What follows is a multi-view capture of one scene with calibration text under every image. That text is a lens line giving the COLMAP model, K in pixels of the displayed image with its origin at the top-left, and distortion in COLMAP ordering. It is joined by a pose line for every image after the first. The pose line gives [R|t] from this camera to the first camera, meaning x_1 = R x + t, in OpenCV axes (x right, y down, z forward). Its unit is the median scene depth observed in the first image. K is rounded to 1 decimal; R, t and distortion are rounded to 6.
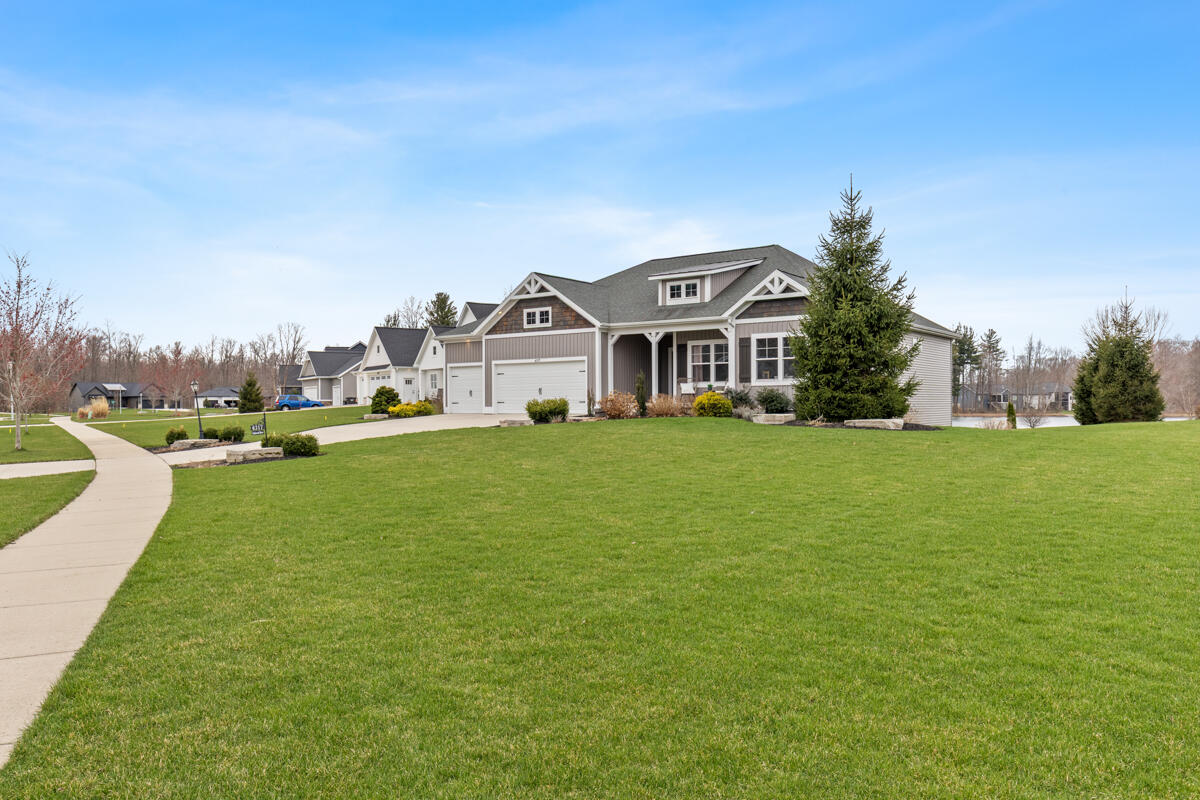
lens RADIAL K [[880.8, 0, 598.5], [0, 880.8, 399.6], [0, 0, 1]] dist [-0.000535, 0.000016]
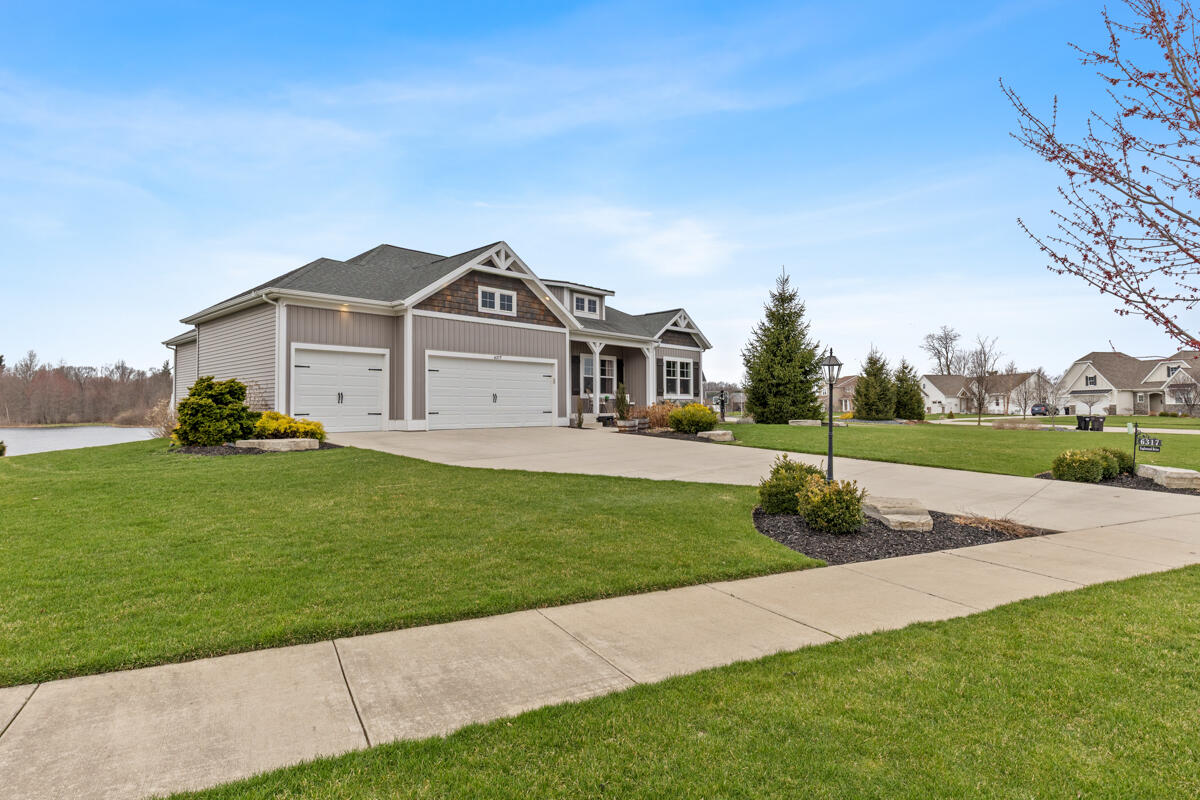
lens RADIAL K [[619.6, 0, 597.9], [0, 619.6, 398.0], [0, 0, 1]] dist [0.004631, 0.000296]
pose [[0.116588, 0.026993, 0.992813, -0.613258], [0.005636, 0.999597, -0.027840, 0.005848], [-0.993164, 0.008841, 0.116389, 0.890816]]
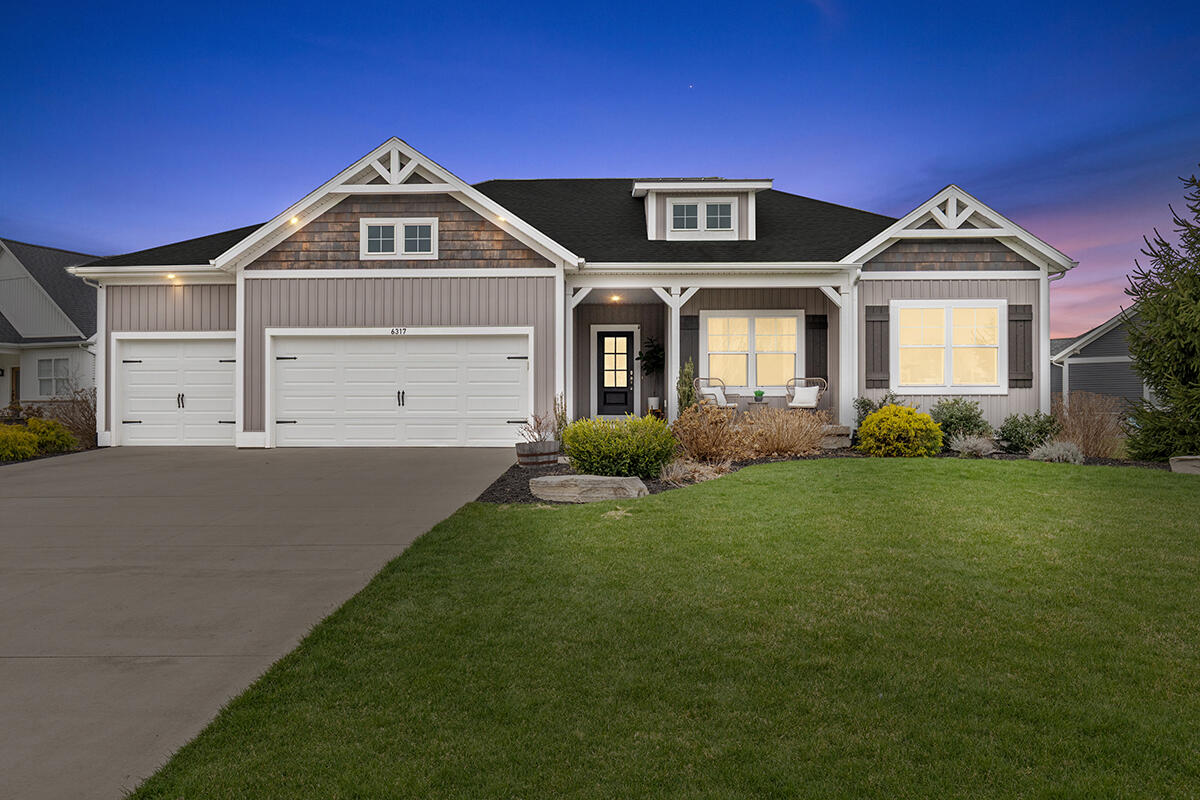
lens RADIAL K [[842.3, 0, 599.3], [0, 842.3, 403.8], [0, 0, 1]] dist [-0.002958, -0.001897]
pose [[0.821526, 0.013961, 0.569999, -0.242707], [-0.006034, 0.999857, -0.015792, -0.000746], [-0.570138, 0.009534, 0.821493, 0.607154]]
